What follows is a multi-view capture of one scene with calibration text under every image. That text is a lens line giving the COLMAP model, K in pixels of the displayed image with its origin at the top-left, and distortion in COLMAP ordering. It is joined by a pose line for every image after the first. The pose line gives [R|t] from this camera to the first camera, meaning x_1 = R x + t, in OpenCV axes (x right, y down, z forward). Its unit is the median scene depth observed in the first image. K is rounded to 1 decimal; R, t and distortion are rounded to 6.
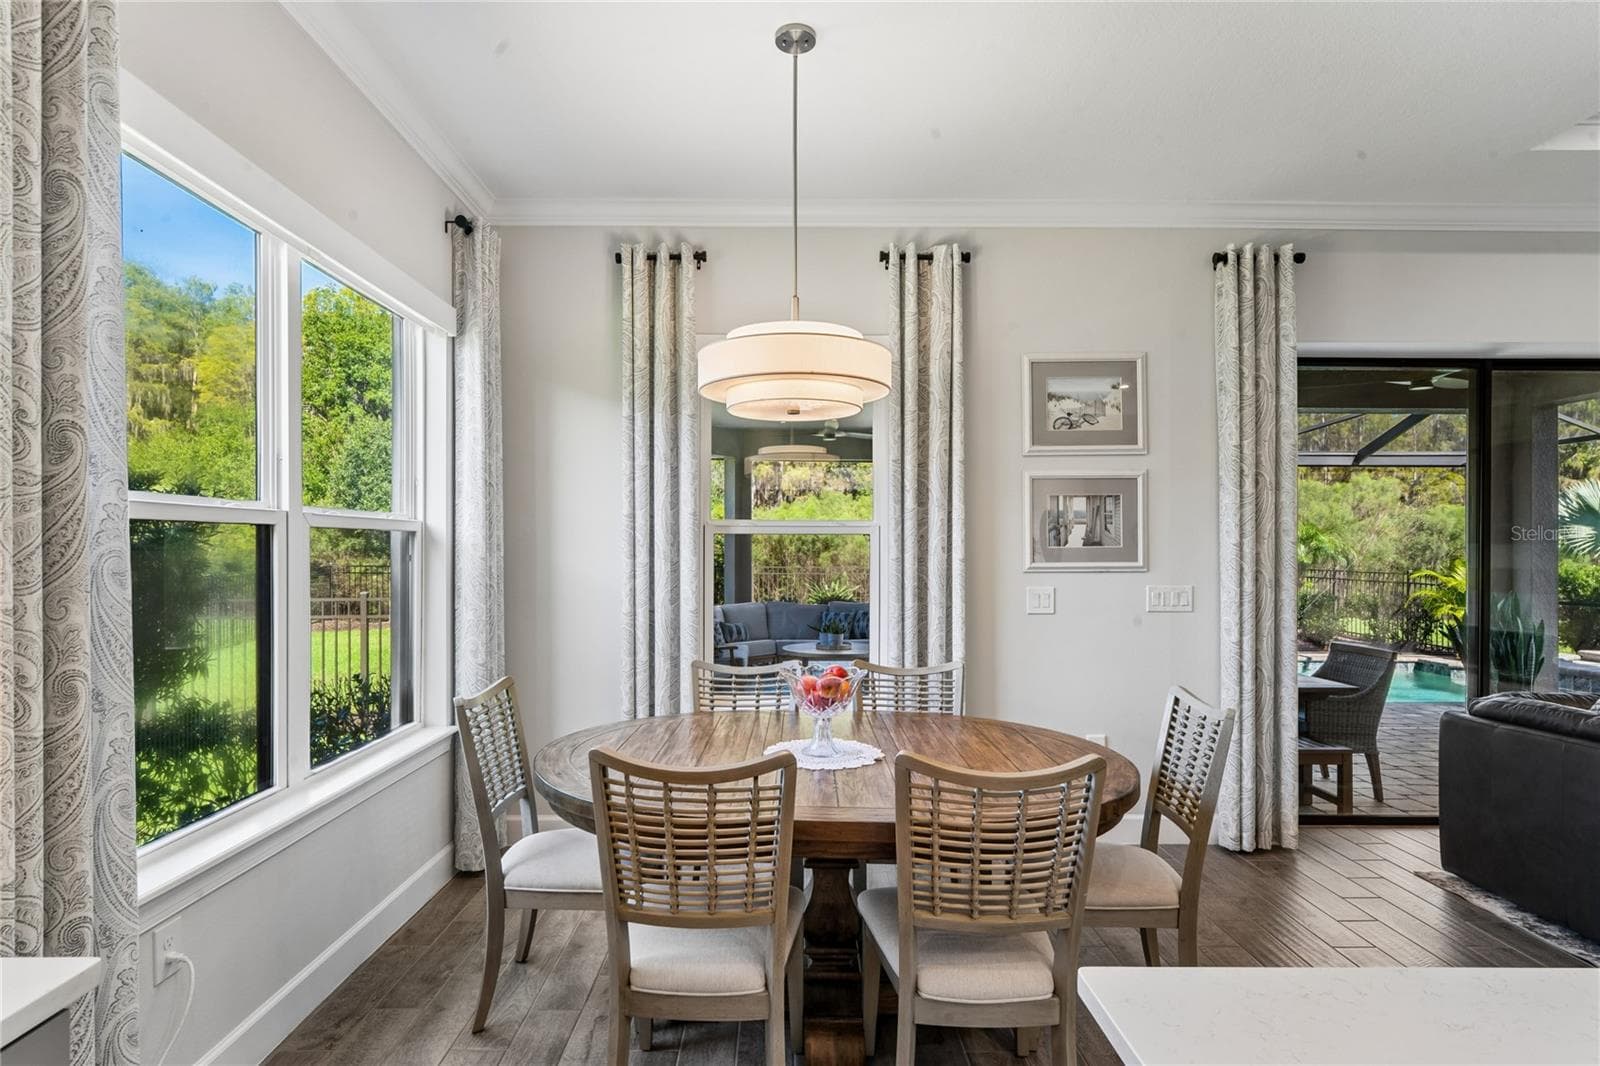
lens RADIAL K [[836.0, 0, 791.2], [0, 836.0, 542.7], [0, 0, 1]] dist [-0.002115, -0.001480]
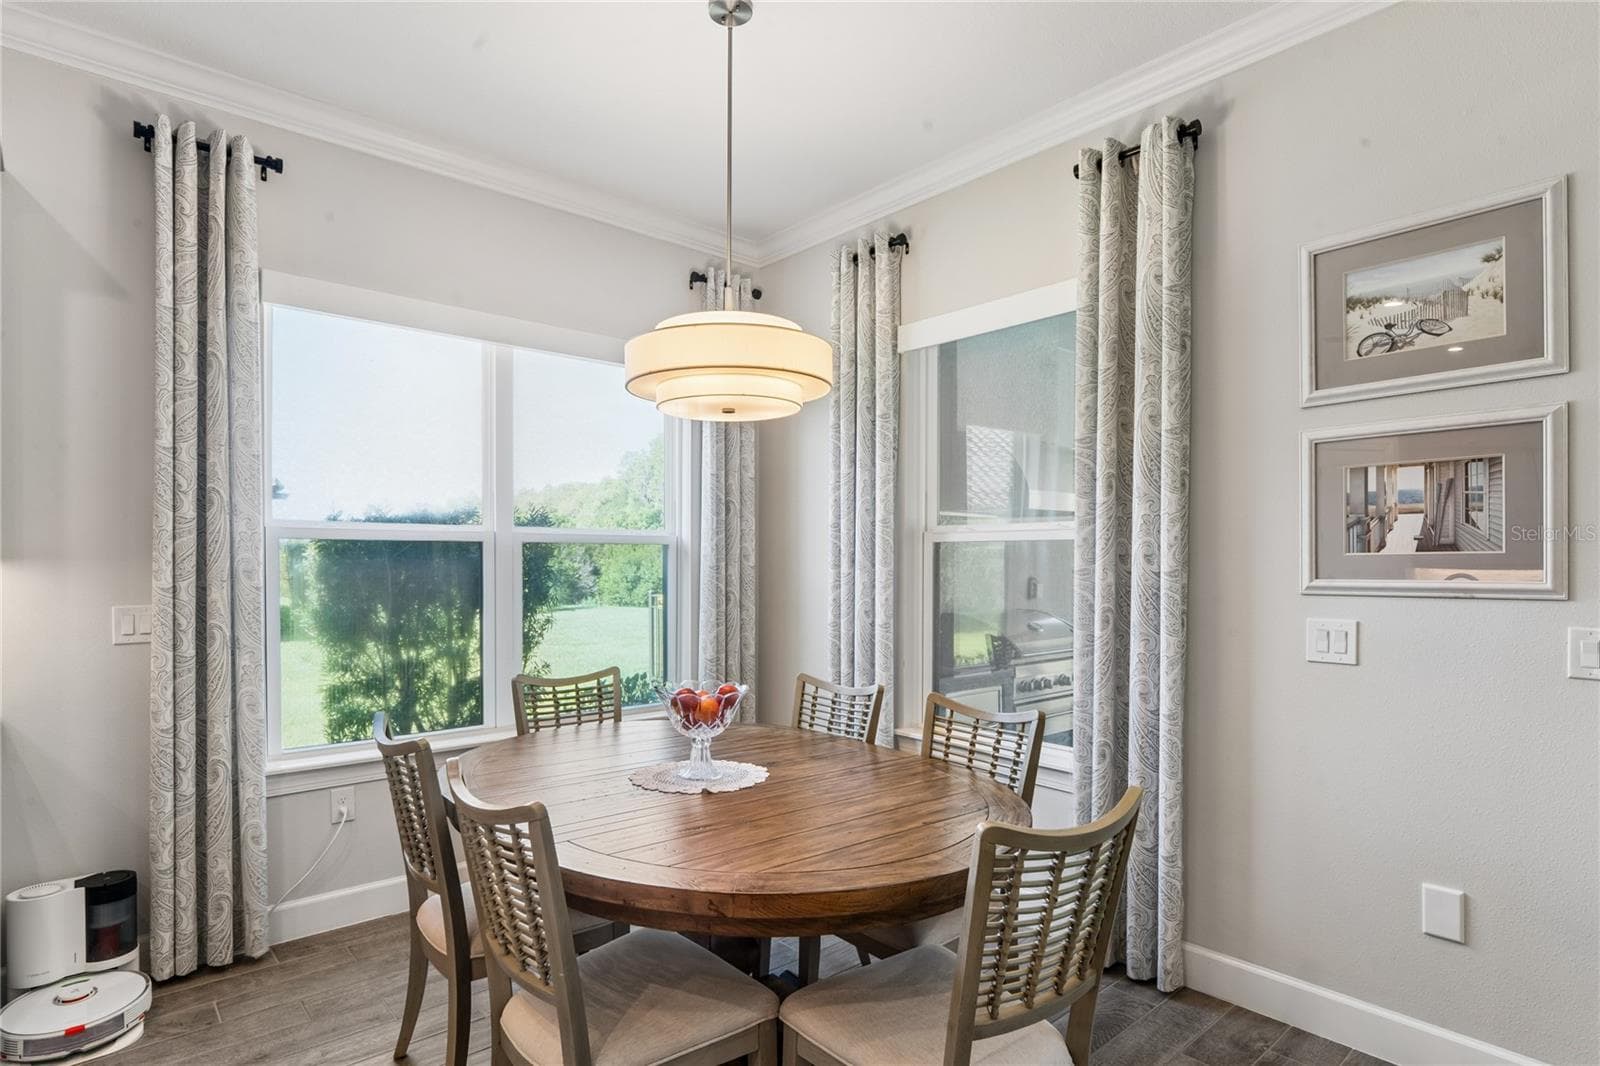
lens RADIAL K [[836.0, 0, 734.6], [0, 836.0, 559.7], [0, 0, 1]] dist [-0.002115, -0.001480]
pose [[0.633578, -0.002471, -0.773675, 0.494218], [0.004682, 0.999989, 0.000641, 0.006965], [0.773664, -0.004029, 0.633583, 0.277086]]
